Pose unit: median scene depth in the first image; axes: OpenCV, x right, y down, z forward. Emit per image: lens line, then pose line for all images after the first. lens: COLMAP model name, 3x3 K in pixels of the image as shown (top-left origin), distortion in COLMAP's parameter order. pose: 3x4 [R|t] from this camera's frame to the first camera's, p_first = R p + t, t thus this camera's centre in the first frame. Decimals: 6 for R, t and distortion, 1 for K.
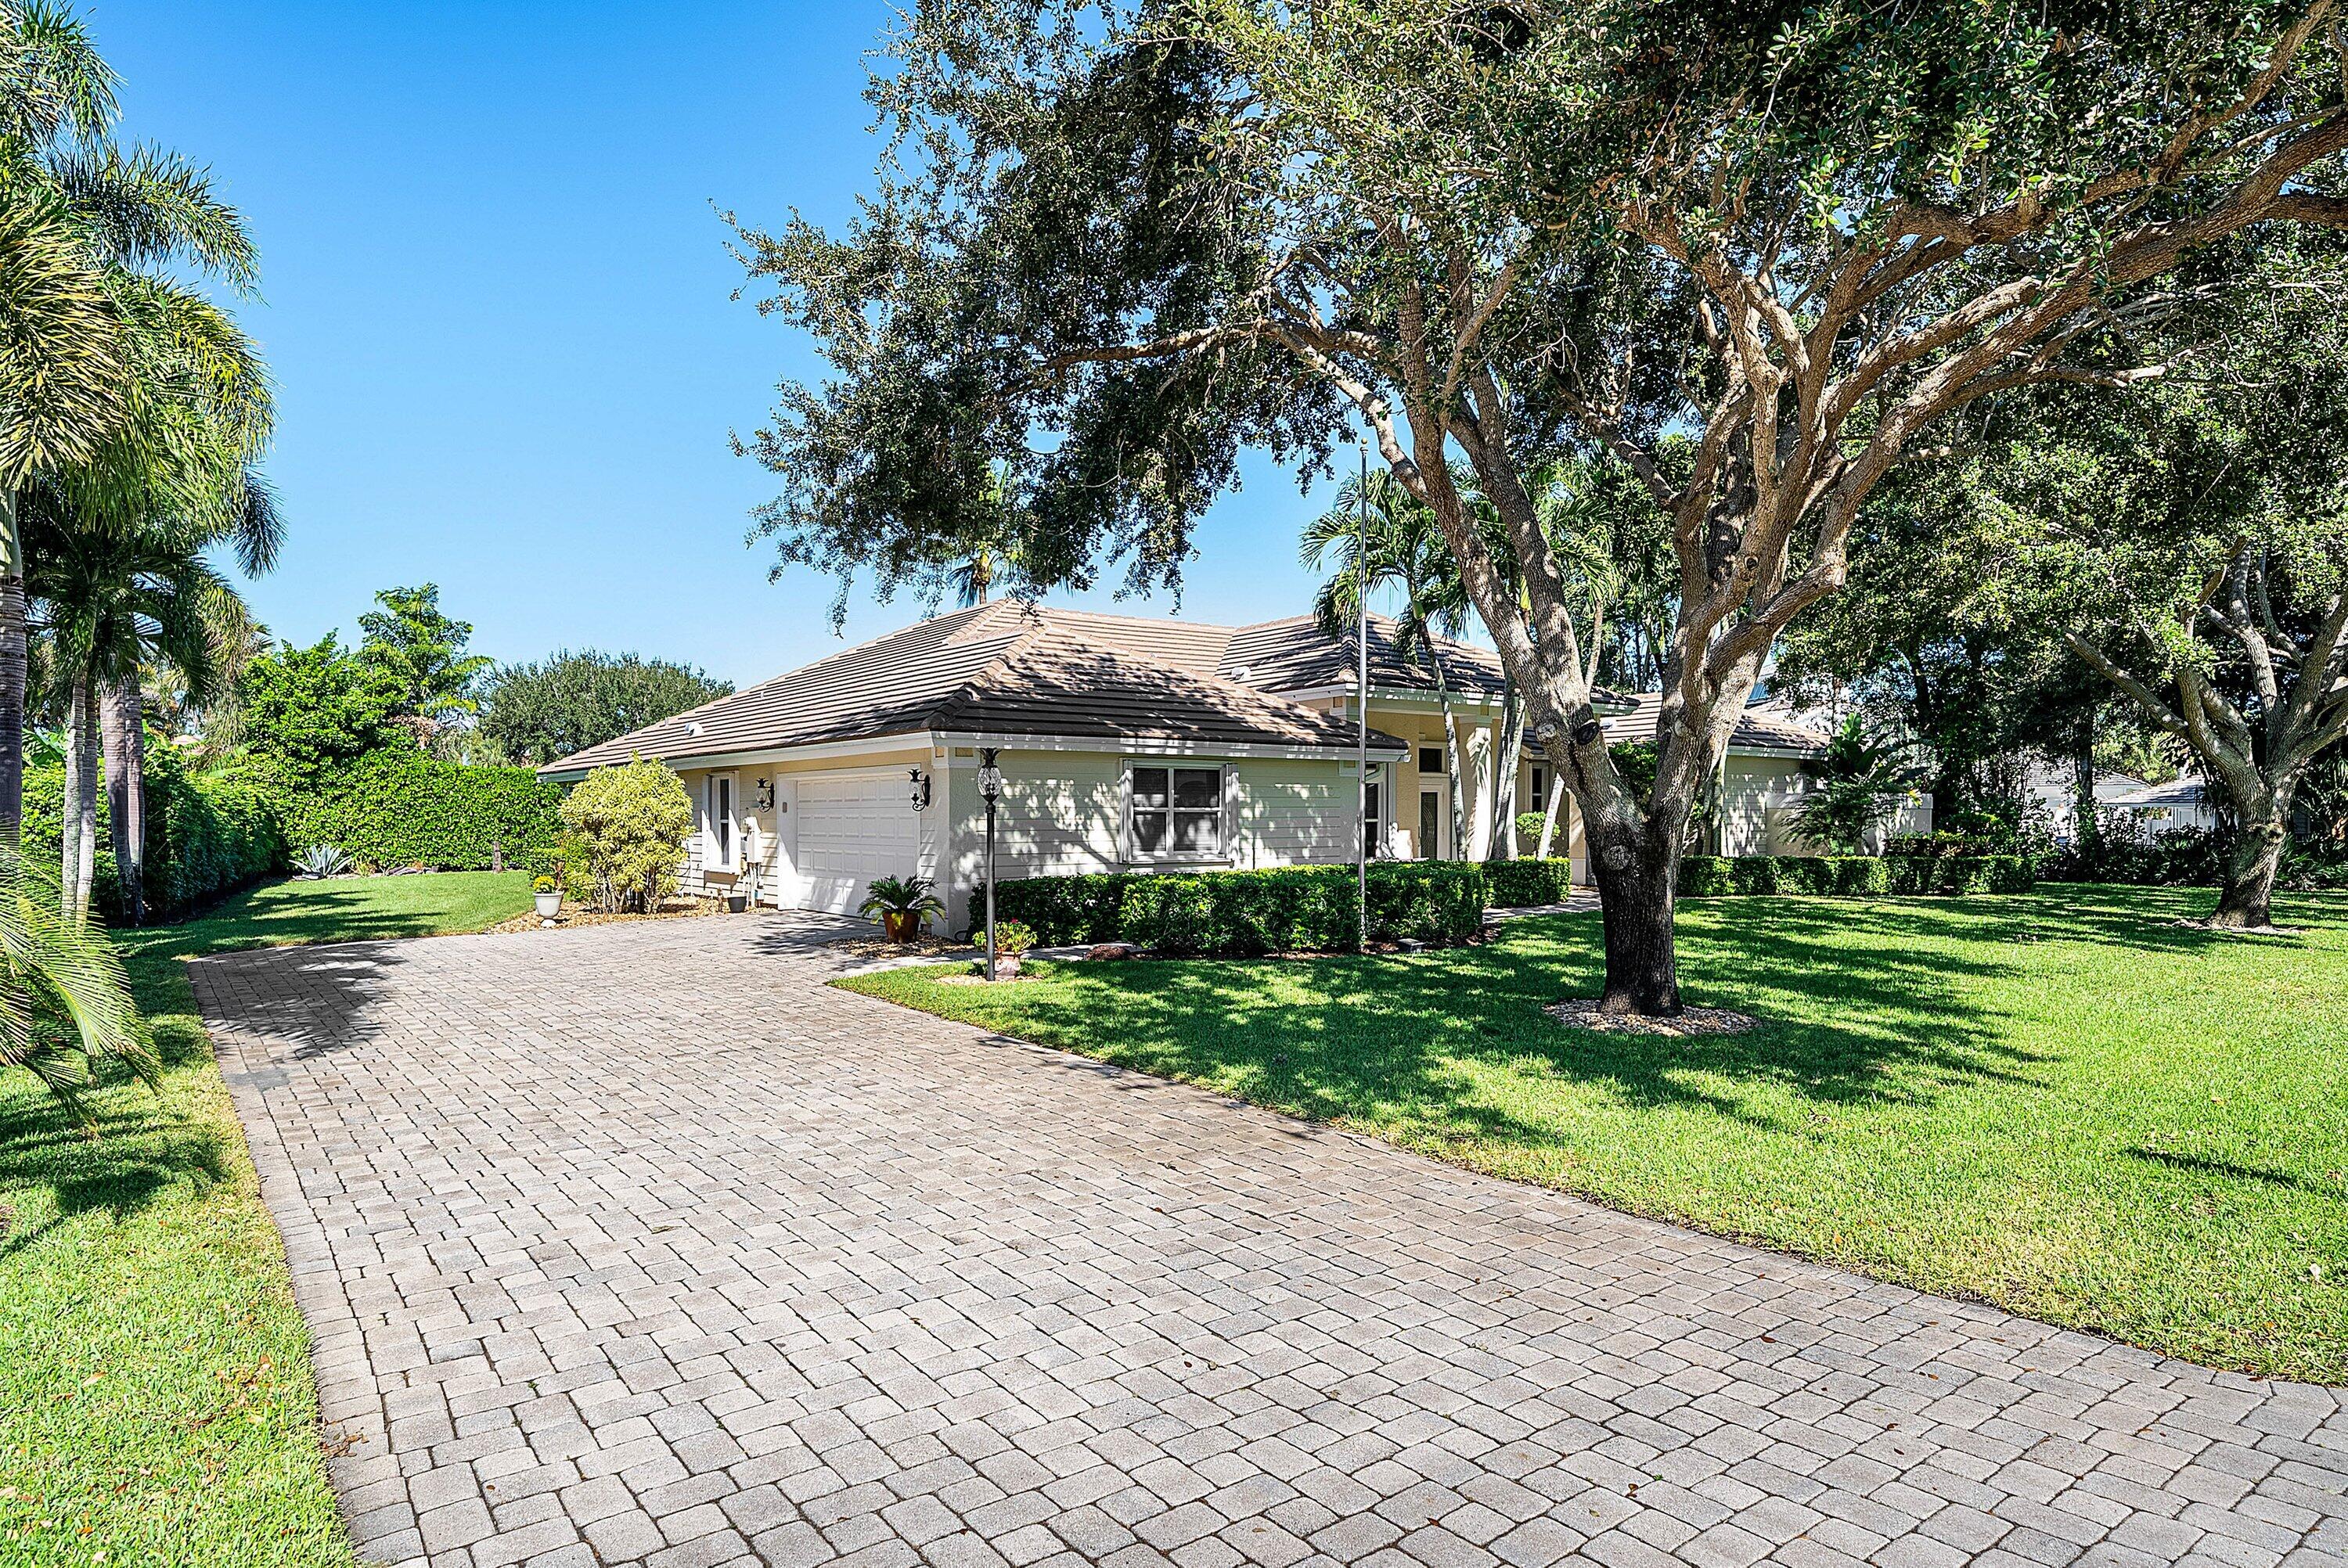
lens RADIAL K [[1332.4, 0, 1188.3], [0, 1332.4, 788.0], [0, 0, 1]] dist [0.025151, 0.001510]
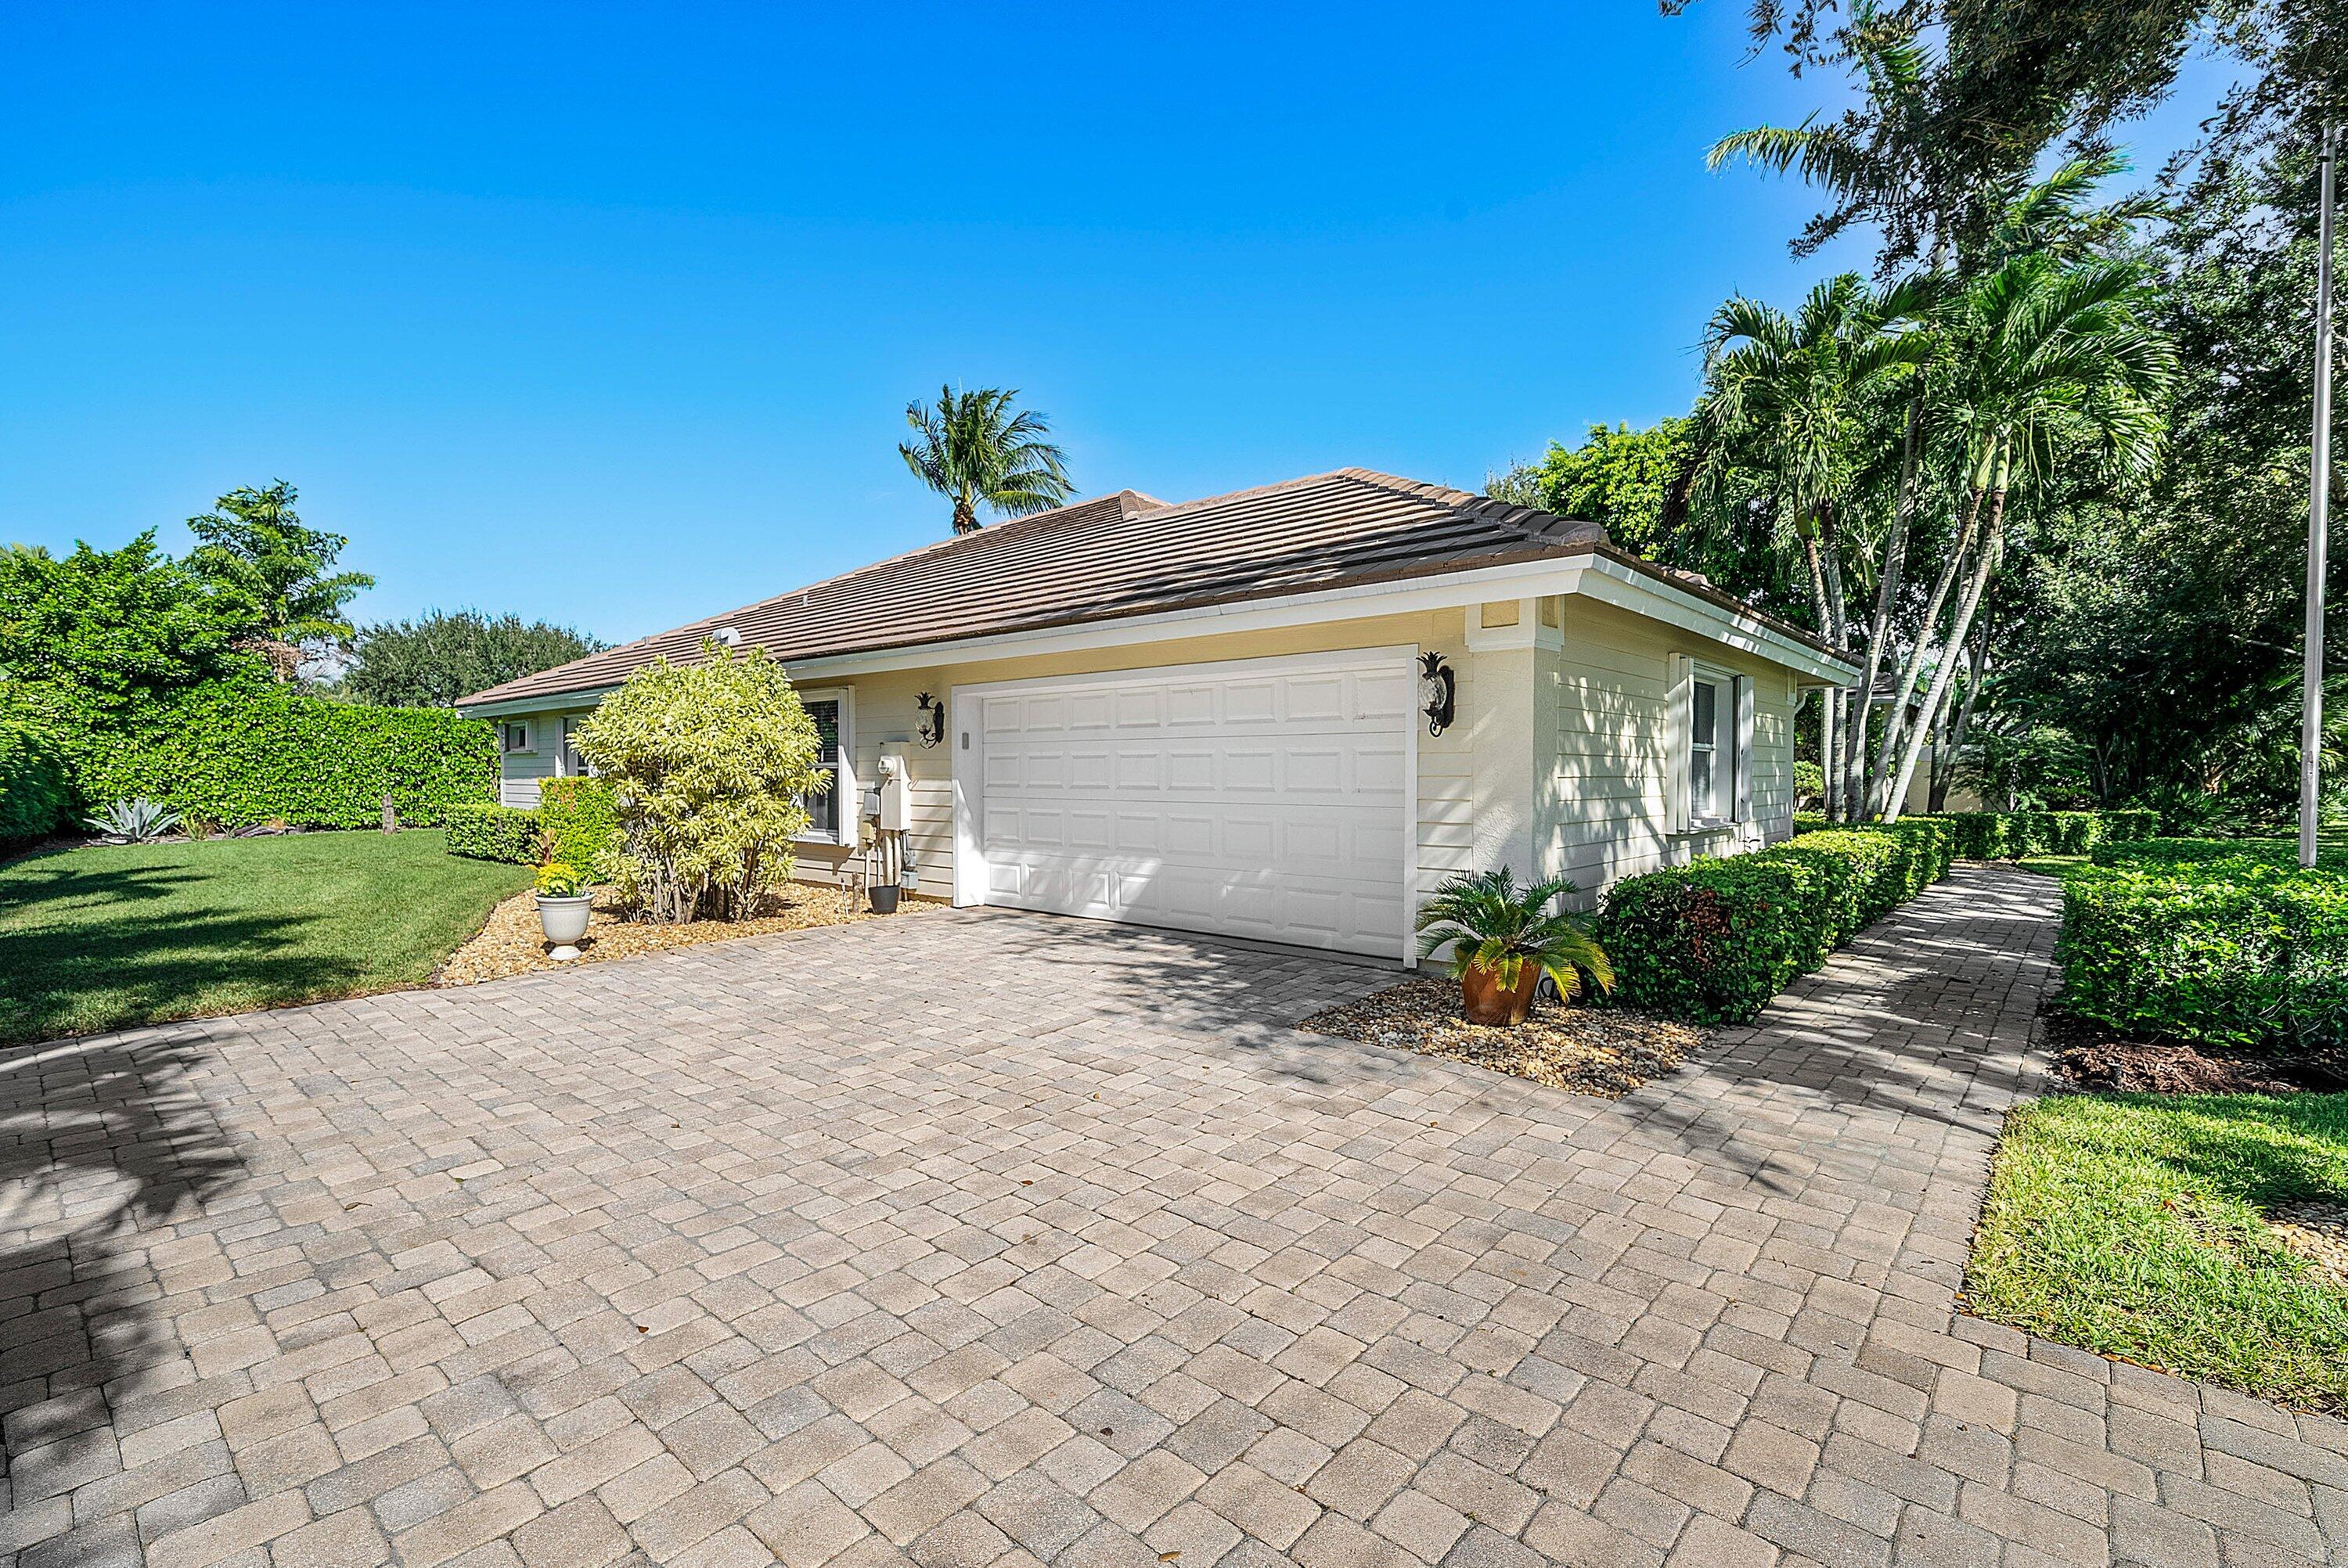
lens RADIAL K [[995.5, 0, 1179.8], [0, 995.5, 783.4], [0, 0, 1]] dist [0.005706, 0.000122]
pose [[0.977376, 0.003381, 0.211482, -0.166490], [-0.009361, 0.999584, 0.027284, 0.011334], [-0.211301, -0.028647, 0.977001, 0.292071]]
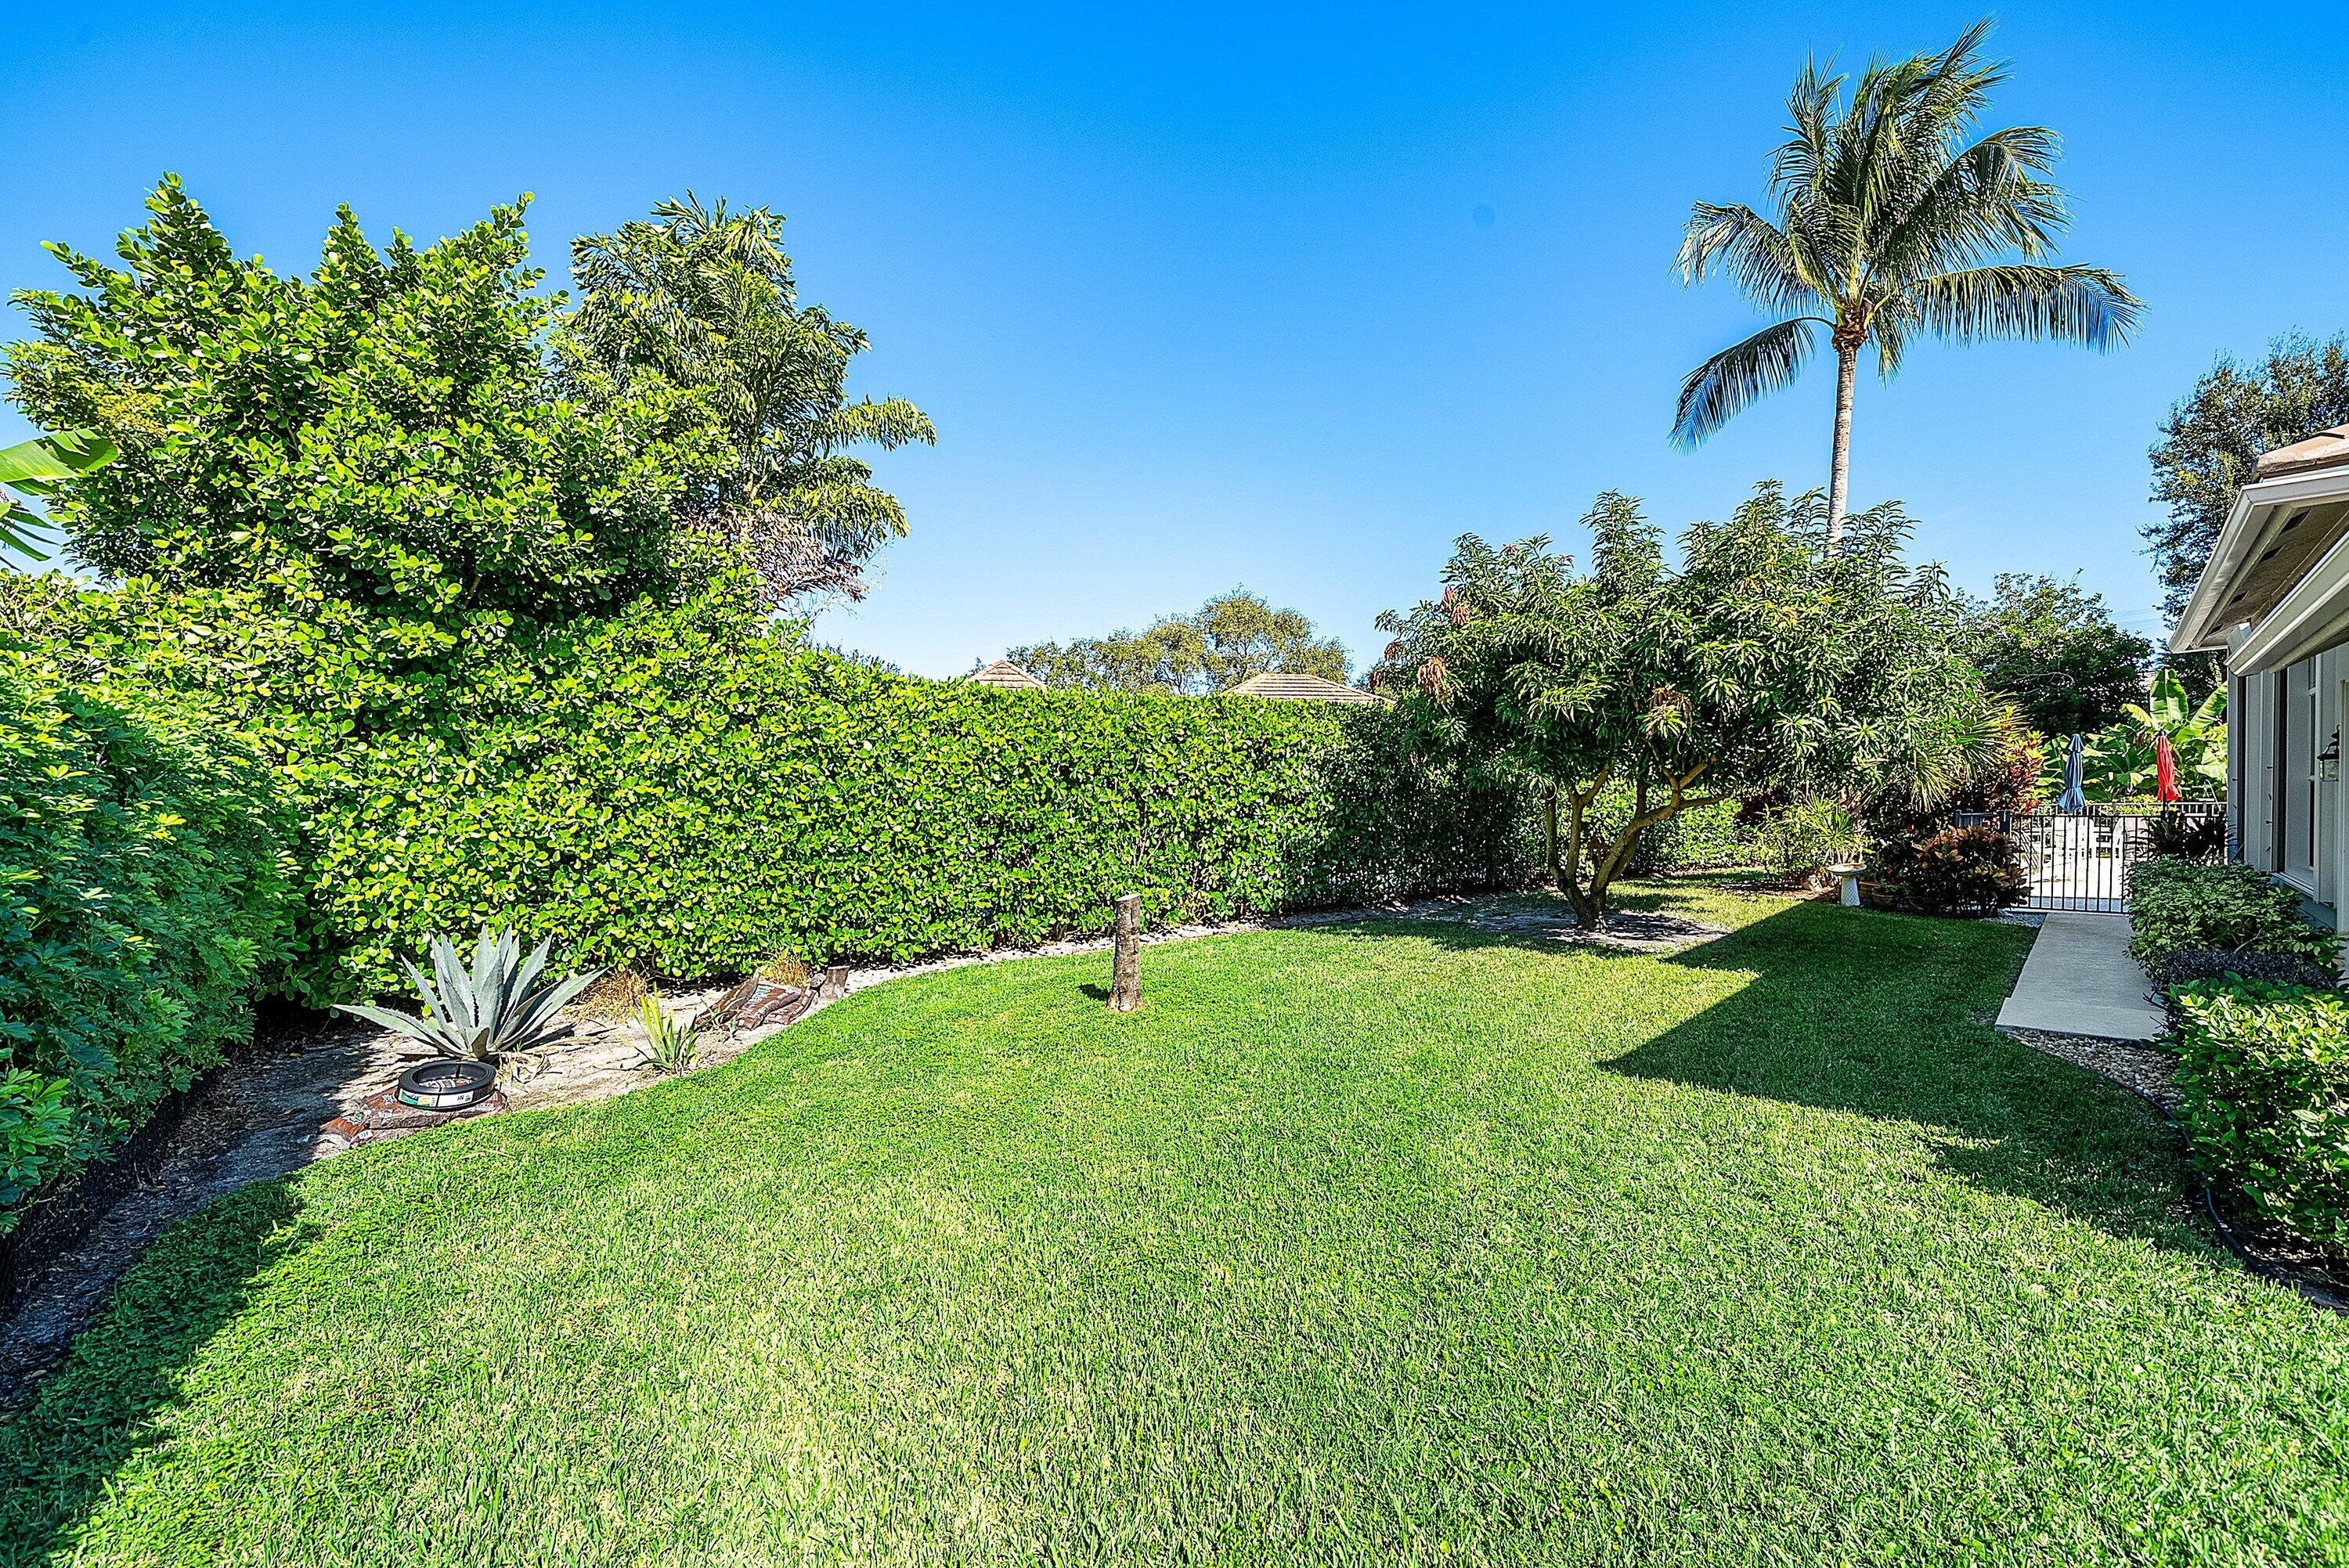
lens RADIAL K [[880.4, 0, 1178.3], [0, 880.4, 777.0], [0, 0, 1]] dist [0.000449, -0.000299]
pose [[0.988568, -0.008470, 0.150536, -0.519945], [0.009590, 0.999931, -0.006715, 0.014290], [-0.150469, 0.008082, 0.988582, 0.788554]]
